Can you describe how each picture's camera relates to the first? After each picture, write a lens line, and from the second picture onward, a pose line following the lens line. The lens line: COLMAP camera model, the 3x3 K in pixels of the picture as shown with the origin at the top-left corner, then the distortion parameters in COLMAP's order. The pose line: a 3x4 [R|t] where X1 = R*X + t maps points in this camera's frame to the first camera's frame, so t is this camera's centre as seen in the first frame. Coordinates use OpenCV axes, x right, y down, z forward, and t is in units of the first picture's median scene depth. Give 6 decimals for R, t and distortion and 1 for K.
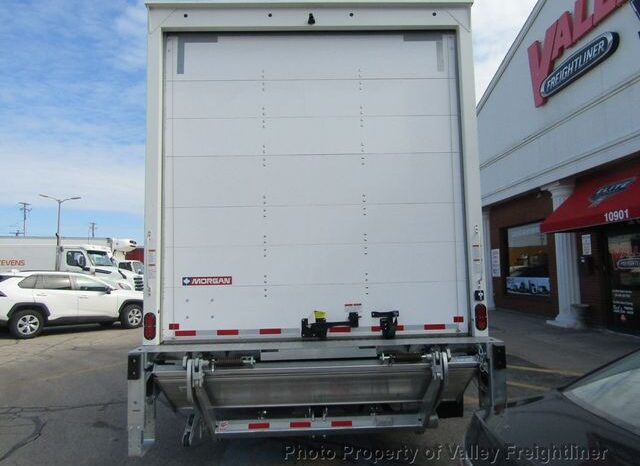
lens RADIAL K [[461.4, 0, 319.2], [0, 461.4, 236.6], [0, 0, 1]] dist [-0.000924, 0.000867]
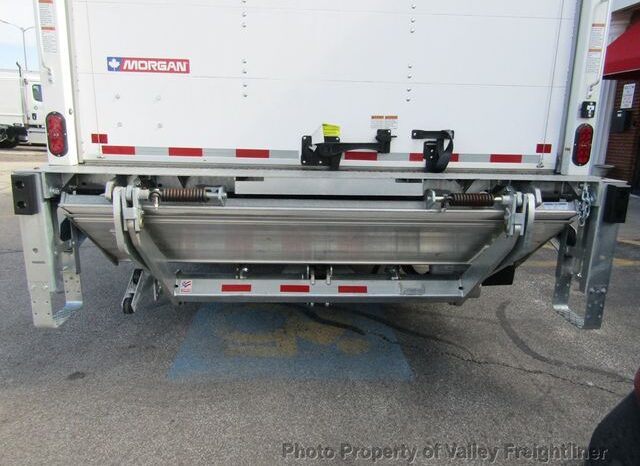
lens RADIAL K [[461.4, 0, 319.0], [0, 461.4, 232.1], [0, 0, 1]] dist [-0.000924, 0.000867]
pose [[0.998882, 0.040351, 0.024632, -0.025037], [-0.045773, 0.955806, 0.290414, 0.119558], [-0.011824, -0.291217, 0.956584, 0.353803]]
